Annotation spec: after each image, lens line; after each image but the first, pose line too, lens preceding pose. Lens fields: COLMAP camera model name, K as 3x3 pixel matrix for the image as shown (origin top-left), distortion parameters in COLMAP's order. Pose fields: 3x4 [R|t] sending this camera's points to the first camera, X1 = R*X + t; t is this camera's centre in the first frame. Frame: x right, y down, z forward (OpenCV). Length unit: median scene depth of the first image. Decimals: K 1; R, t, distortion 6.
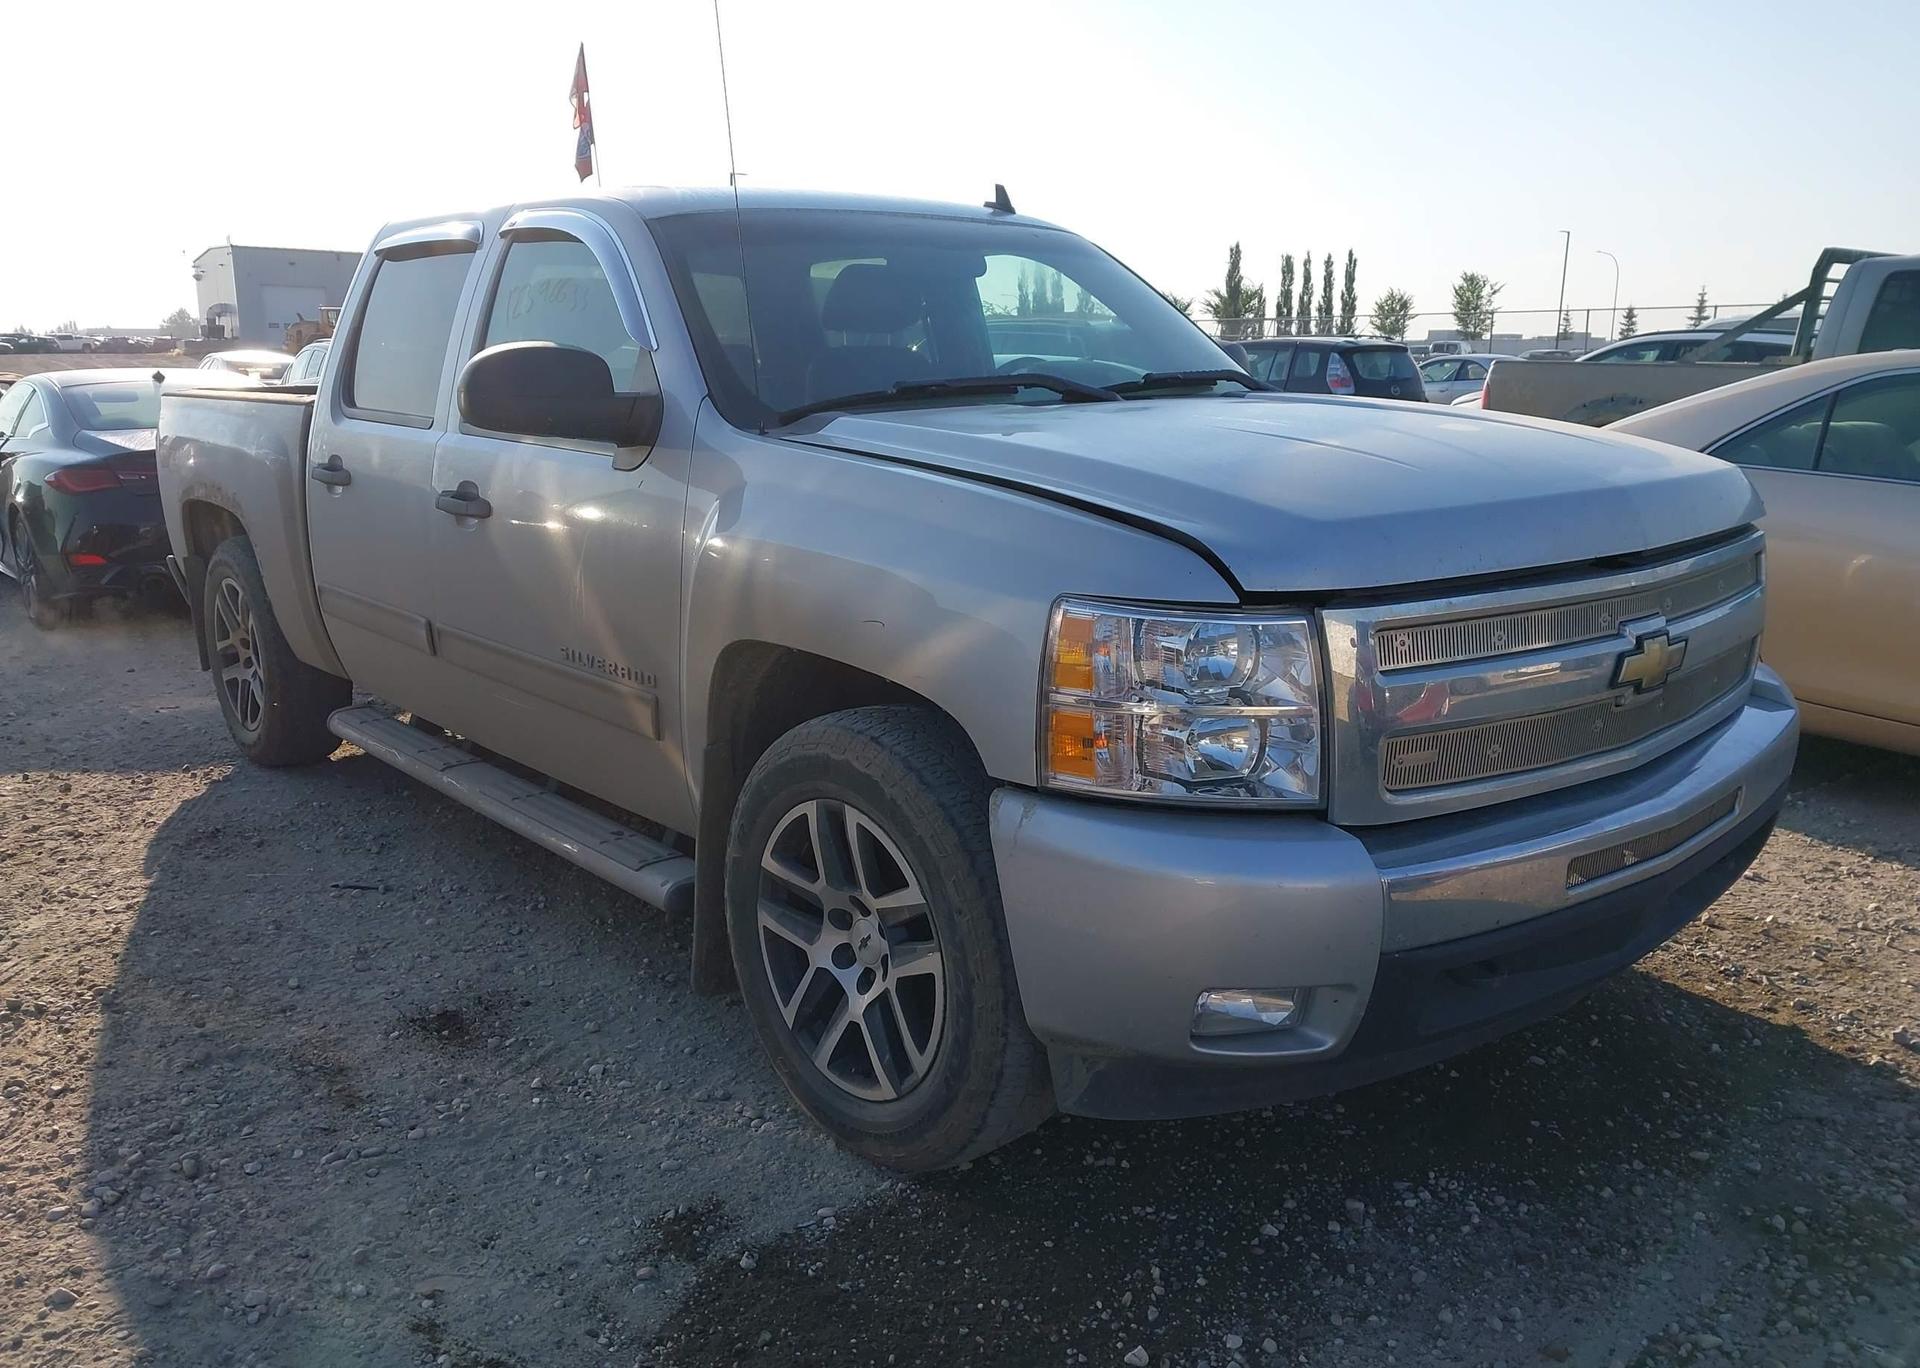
lens RADIAL K [[1483.4, 0, 948.3], [0, 1483.4, 687.3], [0, 0, 1]] dist [0.035692, -0.045213]
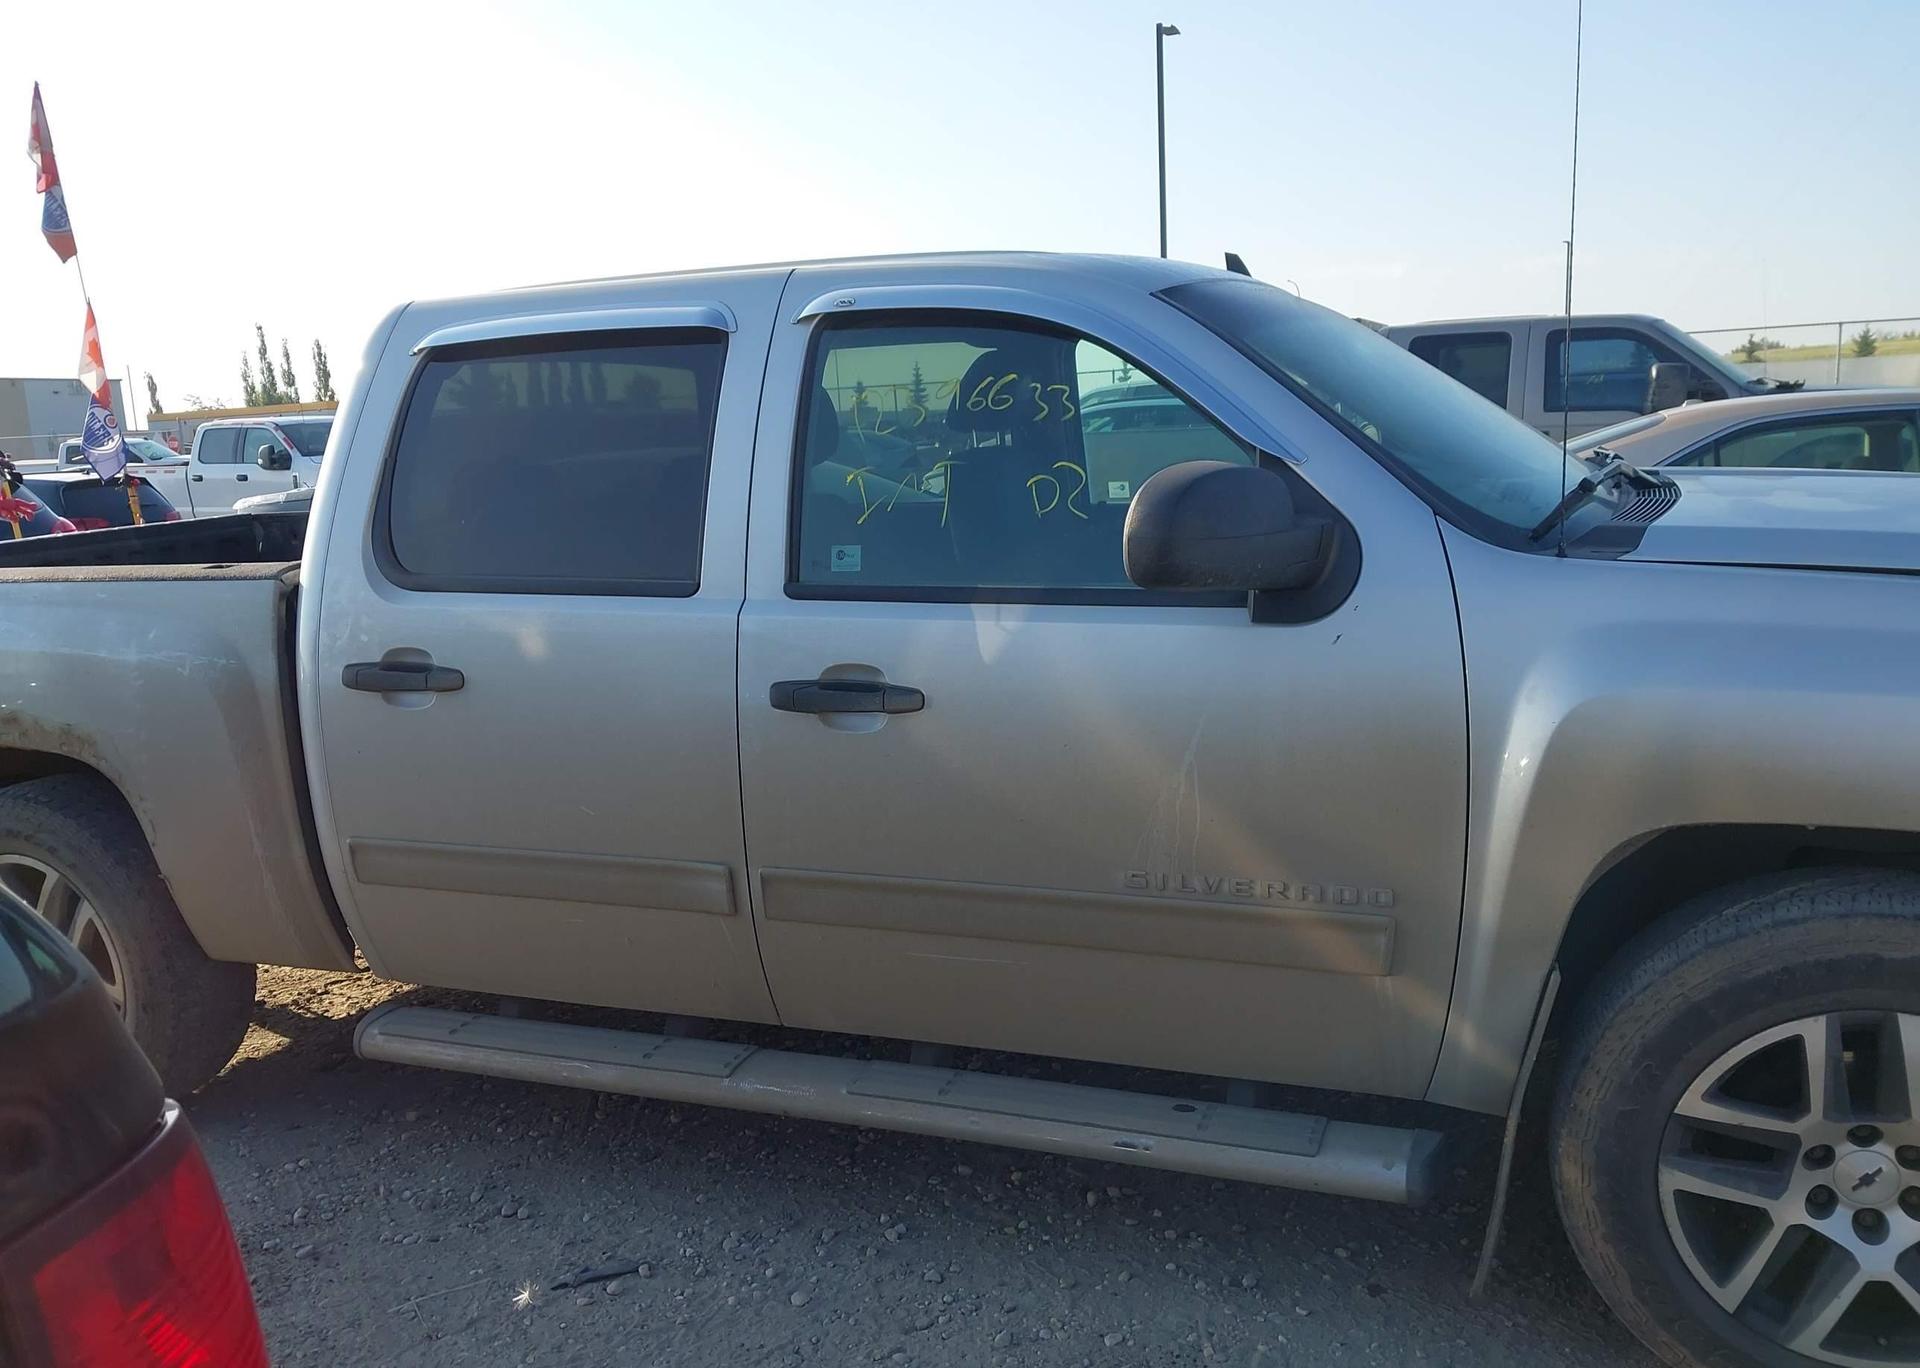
lens RADIAL K [[1483.4, 0, 963.1], [0, 1483.4, 694.3], [0, 0, 1]] dist [0.035692, -0.045213]
pose [[0.886059, -0.128396, 0.445436, -0.776812], [0.150271, 0.988546, -0.013970, -0.139243], [-0.438540, 0.079315, 0.895205, 0.463066]]
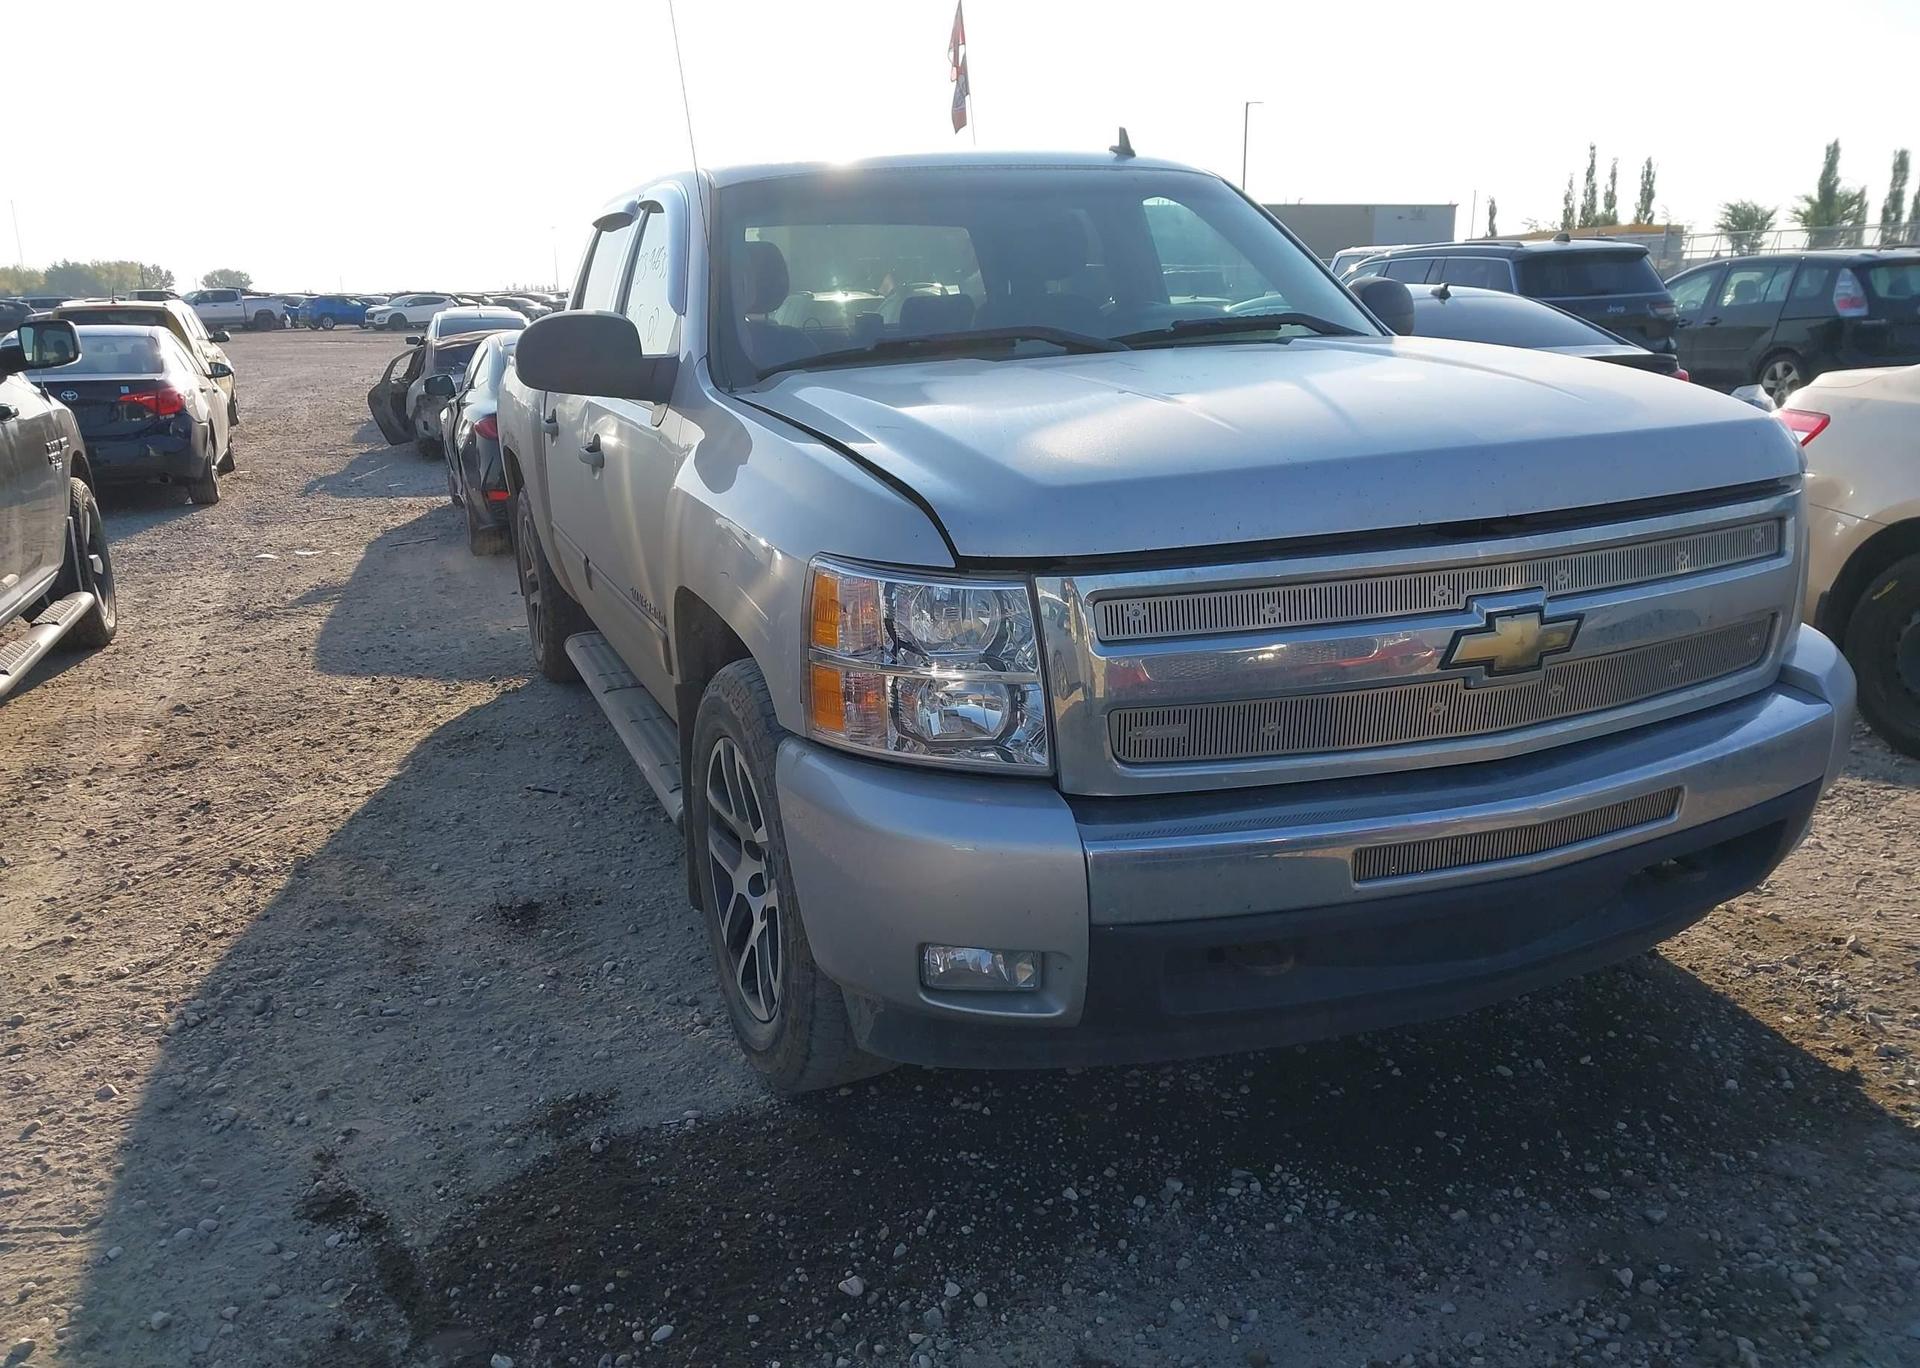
lens RADIAL K [[1483.4, 0, 961.0], [0, 1483.4, 681.9], [0, 0, 1]] dist [0.035692, -0.045213]
pose [[0.947722, 0.051287, -0.314949, 0.392458], [-0.039393, 0.998254, 0.044017, -0.017387], [0.316657, -0.029309, 0.948087, 0.035695]]
